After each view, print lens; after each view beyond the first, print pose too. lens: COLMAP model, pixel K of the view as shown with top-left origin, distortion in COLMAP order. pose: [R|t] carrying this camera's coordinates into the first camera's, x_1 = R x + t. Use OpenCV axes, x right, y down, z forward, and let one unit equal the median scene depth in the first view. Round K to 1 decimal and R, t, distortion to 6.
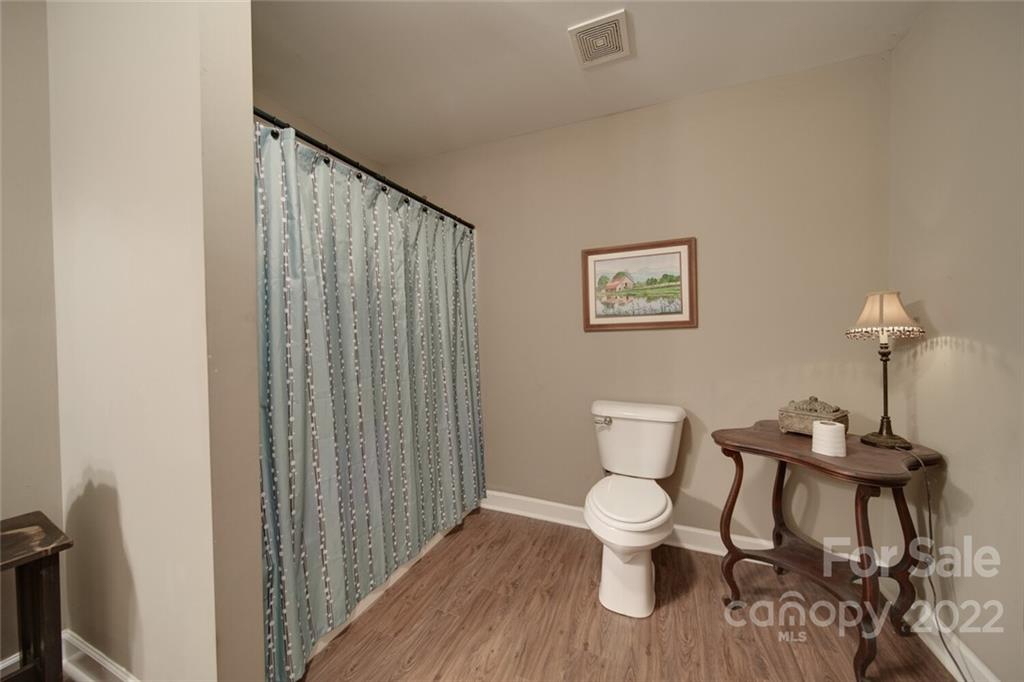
lens RADIAL K [[358.6, 0, 514.6], [0, 358.6, 341.7], [0, 0, 1]] dist [0.000246, -0.001365]
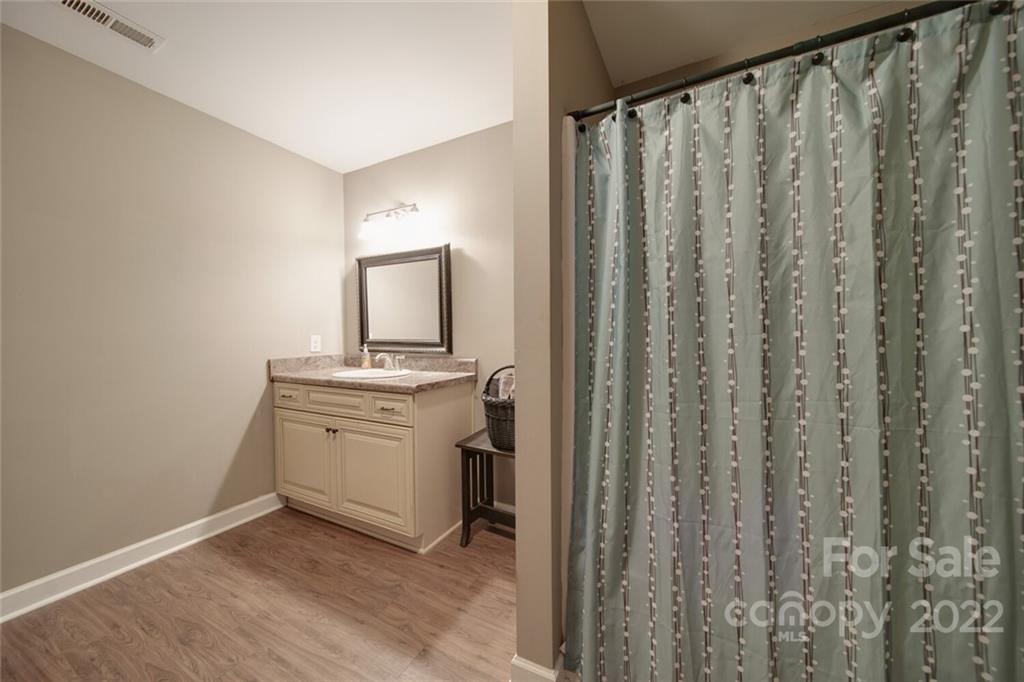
lens RADIAL K [[358.6, 0, 514.6], [0, 358.6, 341.7], [0, 0, 1]] dist [0.000246, -0.001365]
pose [[-0.081609, 0.026291, -0.996318, 0.238100], [-0.011202, 0.999565, 0.027294, -0.013855], [0.996601, 0.013388, -0.081279, 0.651725]]
